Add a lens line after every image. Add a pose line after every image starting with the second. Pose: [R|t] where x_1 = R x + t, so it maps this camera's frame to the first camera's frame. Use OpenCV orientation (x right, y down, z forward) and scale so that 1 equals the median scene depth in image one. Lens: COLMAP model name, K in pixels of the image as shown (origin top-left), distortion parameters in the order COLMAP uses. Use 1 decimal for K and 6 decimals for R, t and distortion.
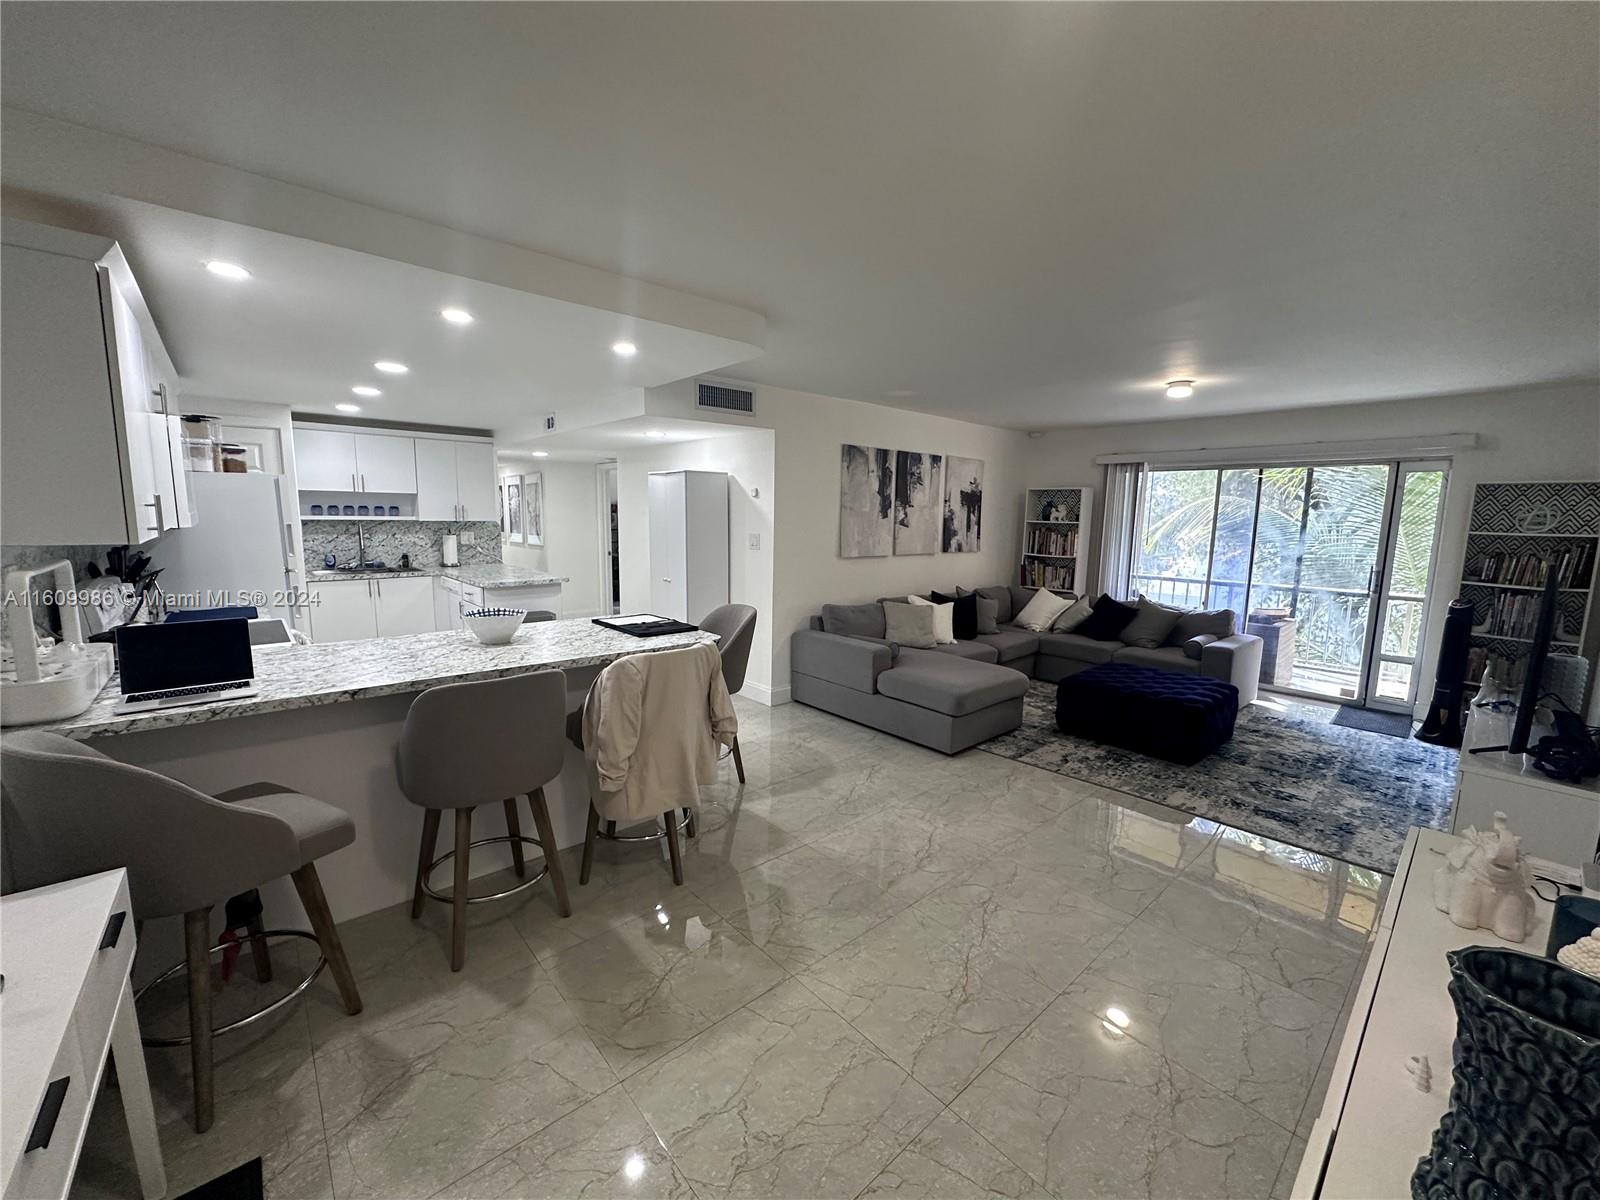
lens RADIAL K [[634.2, 0, 801.8], [0, 634.2, 597.4], [0, 0, 1]] dist [-0.002684, -0.000034]
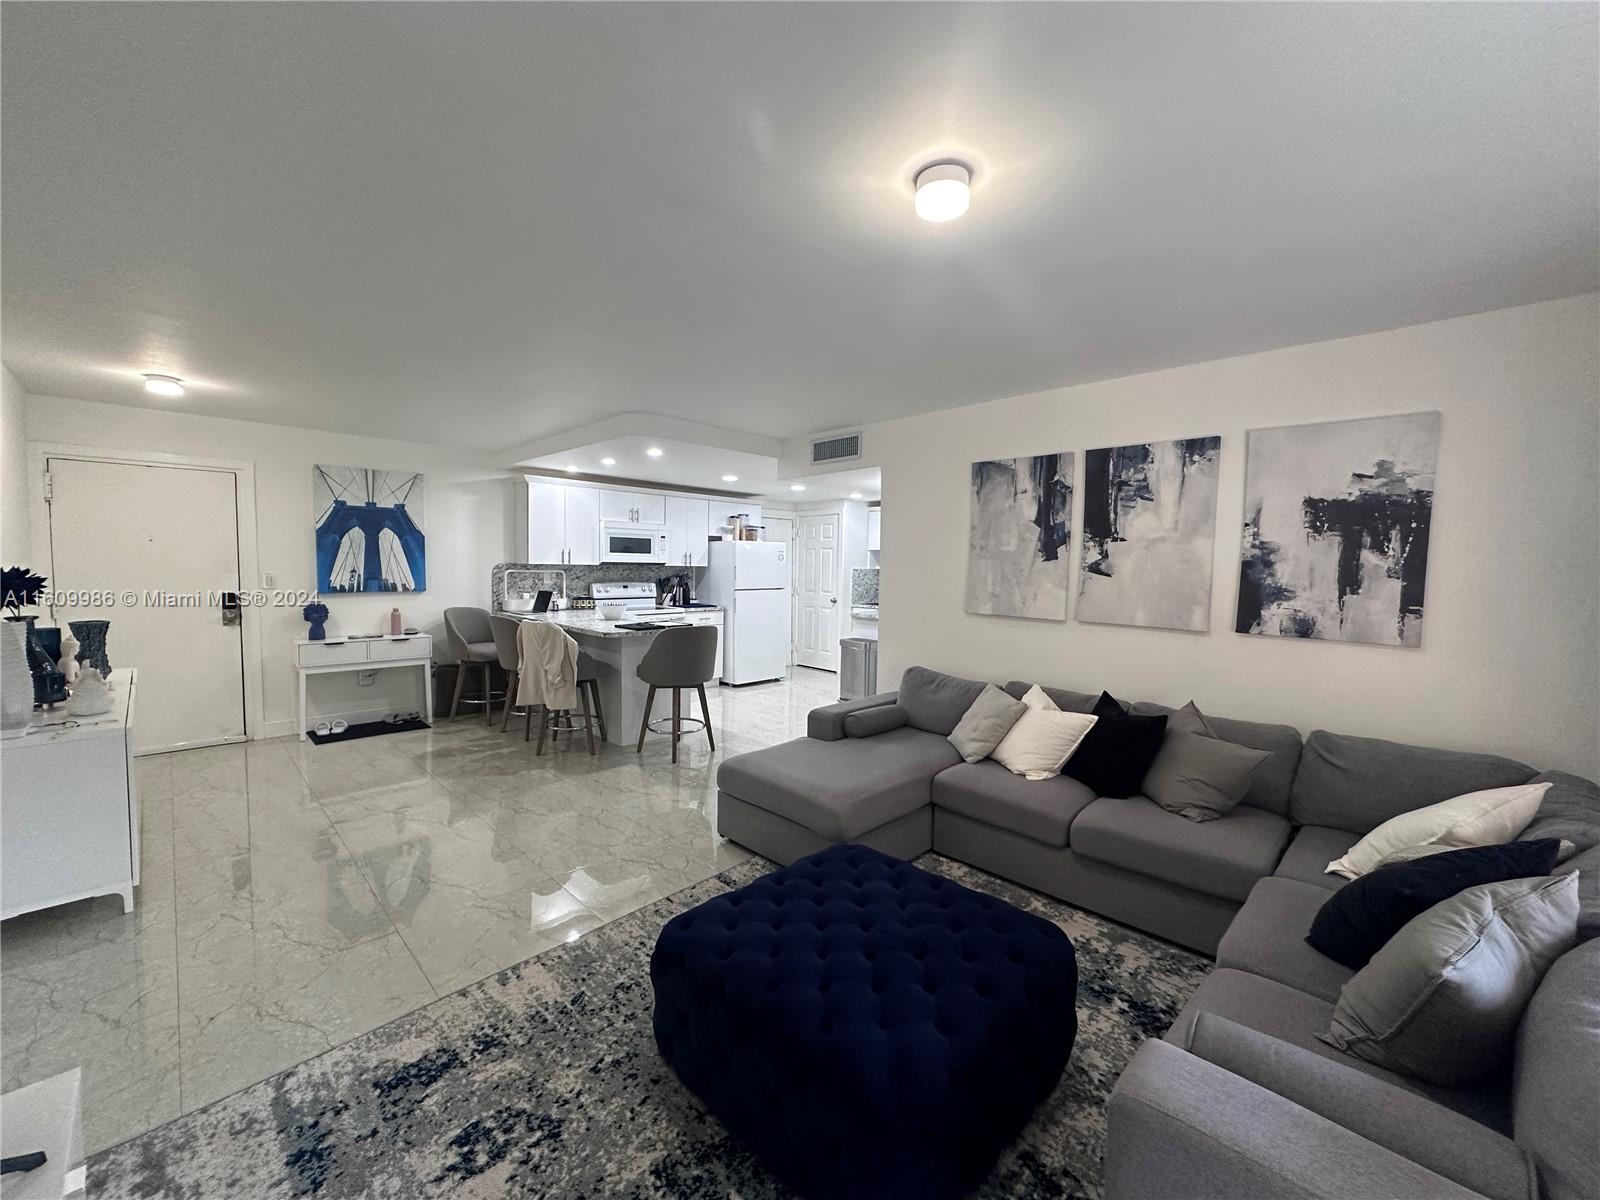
lens RADIAL K [[634.2, 0, 802.1], [0, 634.2, 599.4], [0, 0, 1]] dist [-0.002684, -0.000034]
pose [[0.067892, 0.042670, -0.996780, 0.847595], [-0.145914, 0.988767, 0.032388, -0.079477], [0.986965, 0.143245, 0.073355, 0.802222]]
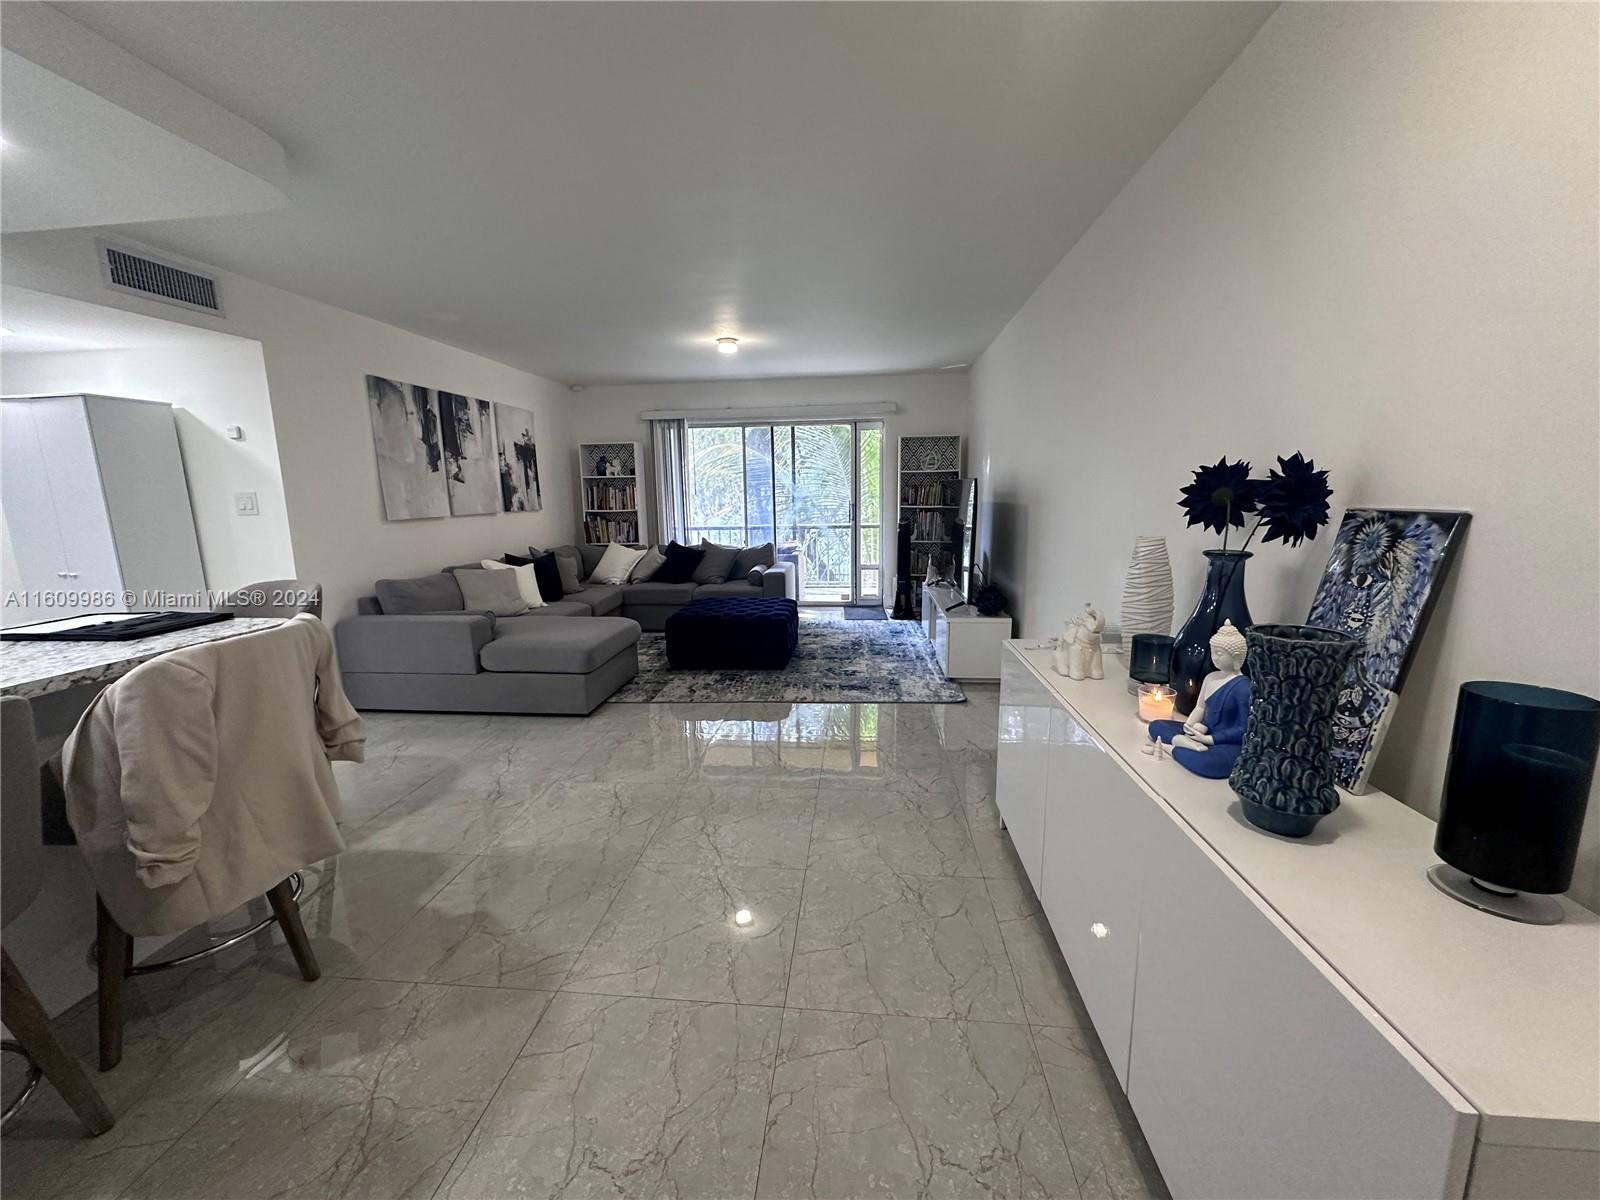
lens RADIAL K [[634.2, 0, 795.0], [0, 634.2, 595.3], [0, 0, 1]] dist [-0.002684, -0.000034]
pose [[0.737521, -0.142973, 0.660016, -0.104662], [0.119894, 0.989528, 0.080378, 0.028614], [-0.664596, 0.019851, 0.746939, 0.076890]]
